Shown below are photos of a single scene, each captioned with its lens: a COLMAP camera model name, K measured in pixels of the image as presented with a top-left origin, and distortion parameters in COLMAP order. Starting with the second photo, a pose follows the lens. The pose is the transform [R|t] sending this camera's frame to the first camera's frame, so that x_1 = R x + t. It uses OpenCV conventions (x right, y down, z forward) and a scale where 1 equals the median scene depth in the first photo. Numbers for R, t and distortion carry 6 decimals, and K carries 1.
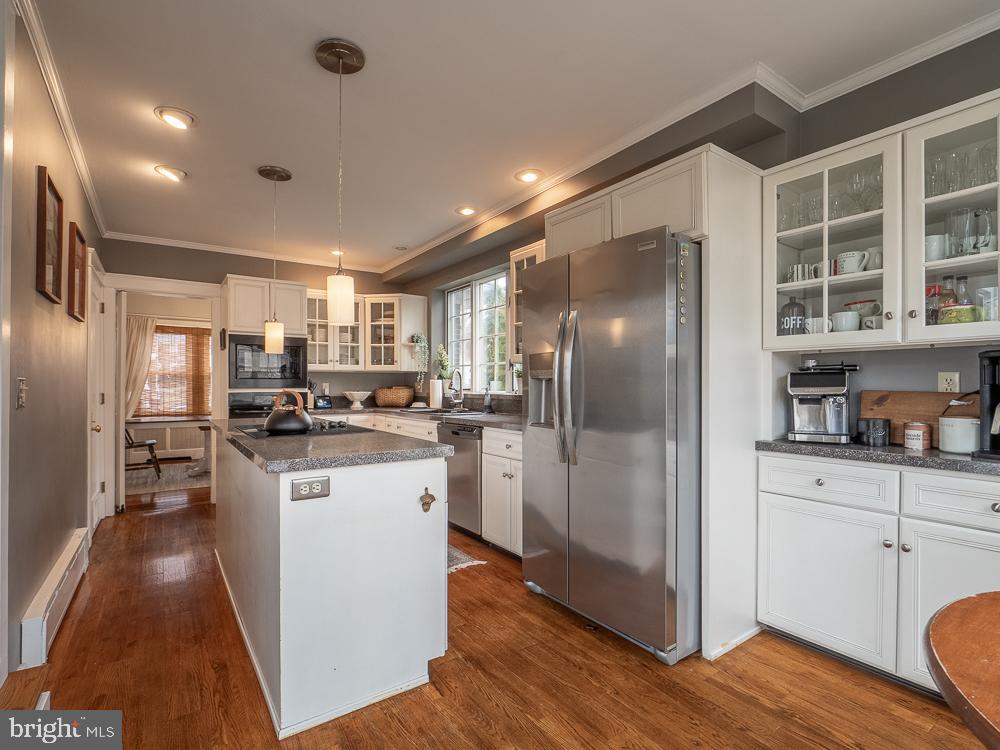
lens RADIAL K [[491.6, 0, 472.1], [0, 491.6, 388.4], [0, 0, 1]] dist [-0.003189, -0.000565]
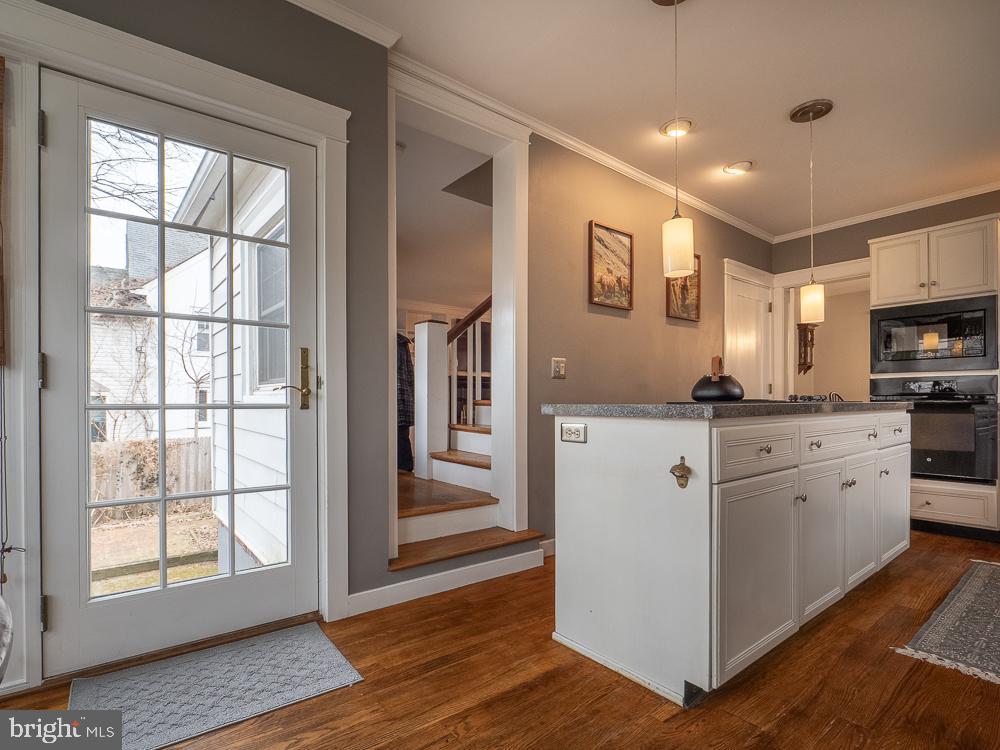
lens RADIAL K [[490.7, 0, 498.6], [0, 490.7, 398.3], [0, 0, 1]] dist [0.000650, -0.000140]
pose [[0.088087, -0.003041, -0.996108, 0.389713], [-0.005978, 0.999976, -0.003581, 0.066234], [0.996095, 0.006271, 0.088067, 0.373894]]
